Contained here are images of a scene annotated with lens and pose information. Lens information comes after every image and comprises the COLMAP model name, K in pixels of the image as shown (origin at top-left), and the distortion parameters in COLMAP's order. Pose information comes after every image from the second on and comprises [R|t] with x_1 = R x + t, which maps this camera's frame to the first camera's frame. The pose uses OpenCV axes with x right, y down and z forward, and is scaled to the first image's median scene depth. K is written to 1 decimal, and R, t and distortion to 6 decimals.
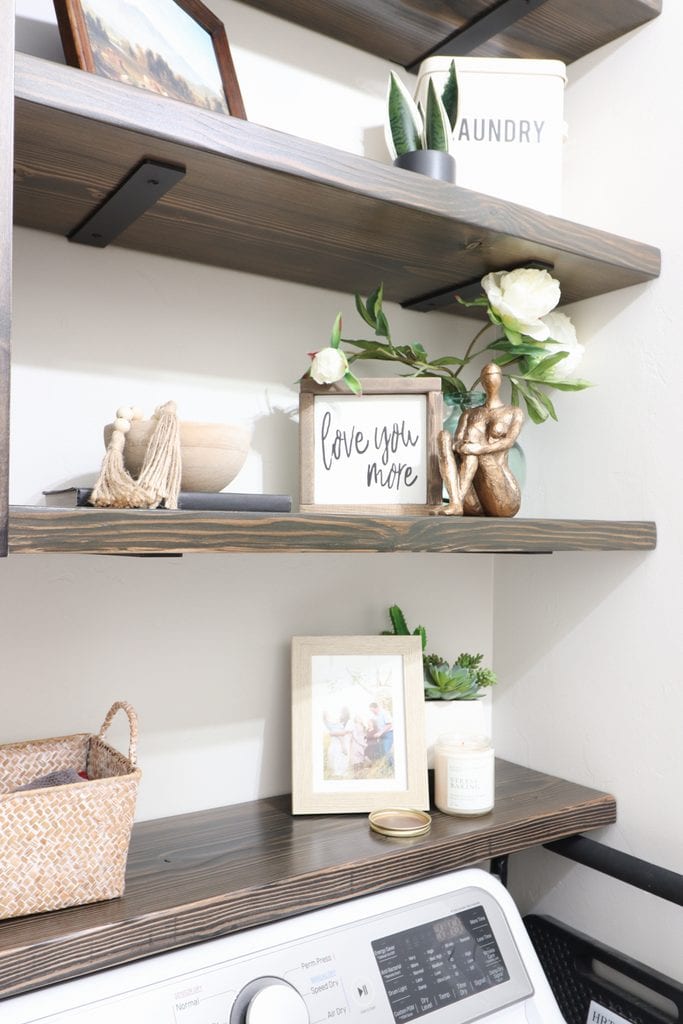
lens RADIAL K [[848.4, 0, 340.8], [0, 848.4, 548.6], [0, 0, 1]] dist [0.021300, 0.006267]
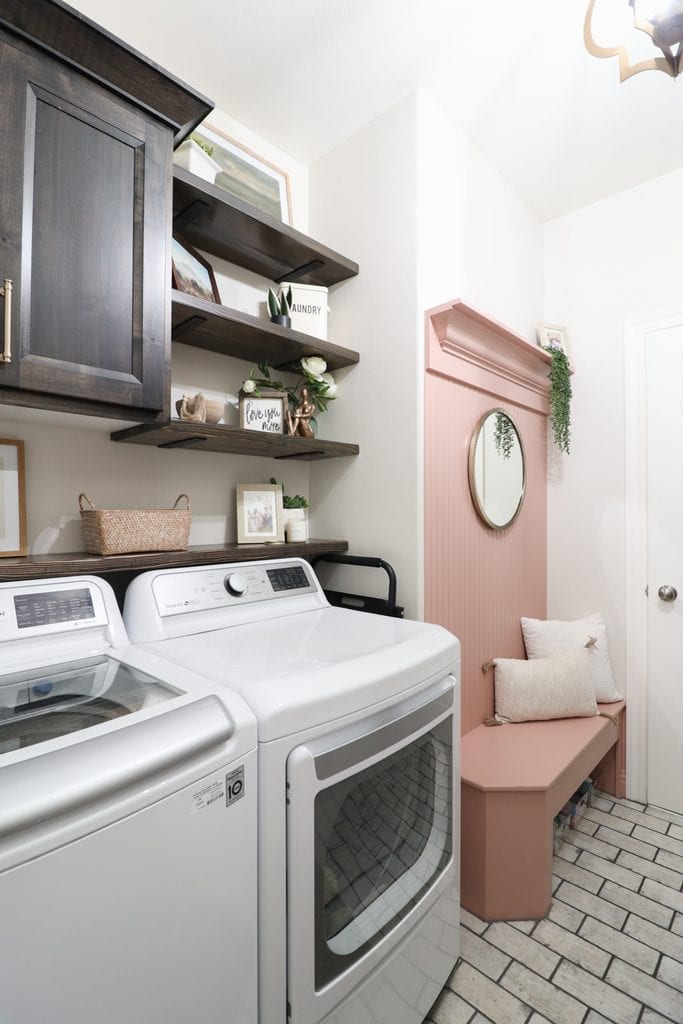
lens RADIAL K [[479.8, 0, 323.3], [0, 479.8, 551.3], [0, 0, 1]] dist [-0.002801, -0.004041]
pose [[0.985700, -0.014097, 0.167918, -0.046207], [0.003670, 0.998054, 0.062246, 0.243104], [-0.168469, -0.060740, 0.983834, -0.690497]]
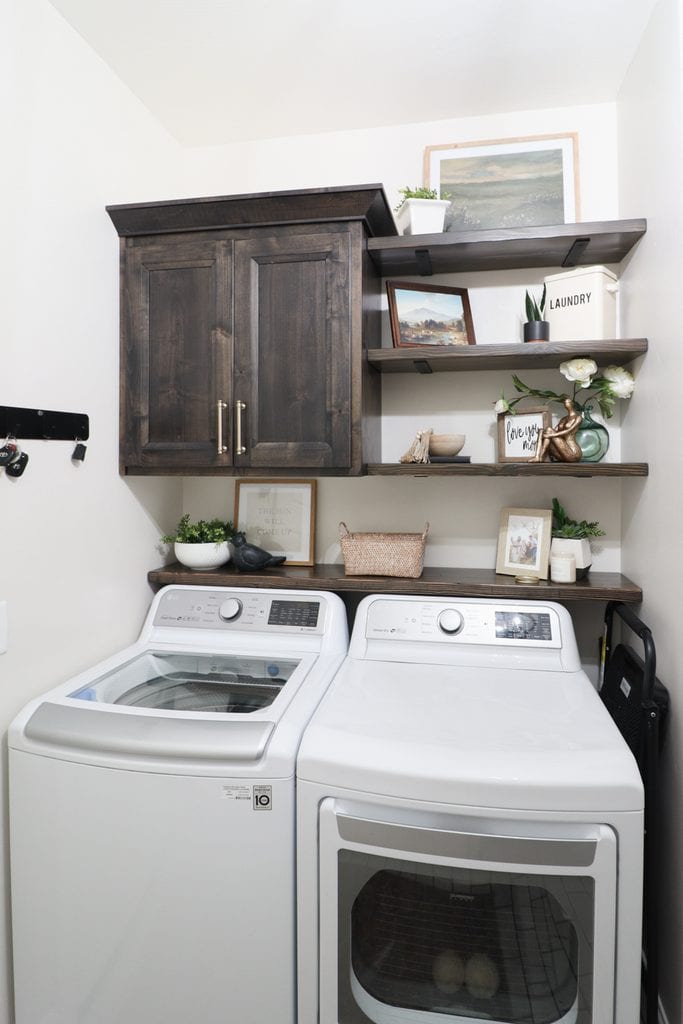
lens RADIAL K [[546.9, 0, 341.4], [0, 546.9, 511.2], [0, 0, 1]] dist [-0.009572, -0.000122]
pose [[0.690944, 0.058346, -0.720550, 0.858042], [-0.001493, 0.996851, 0.079288, -0.019080], [0.722906, -0.053707, 0.688855, -0.547217]]
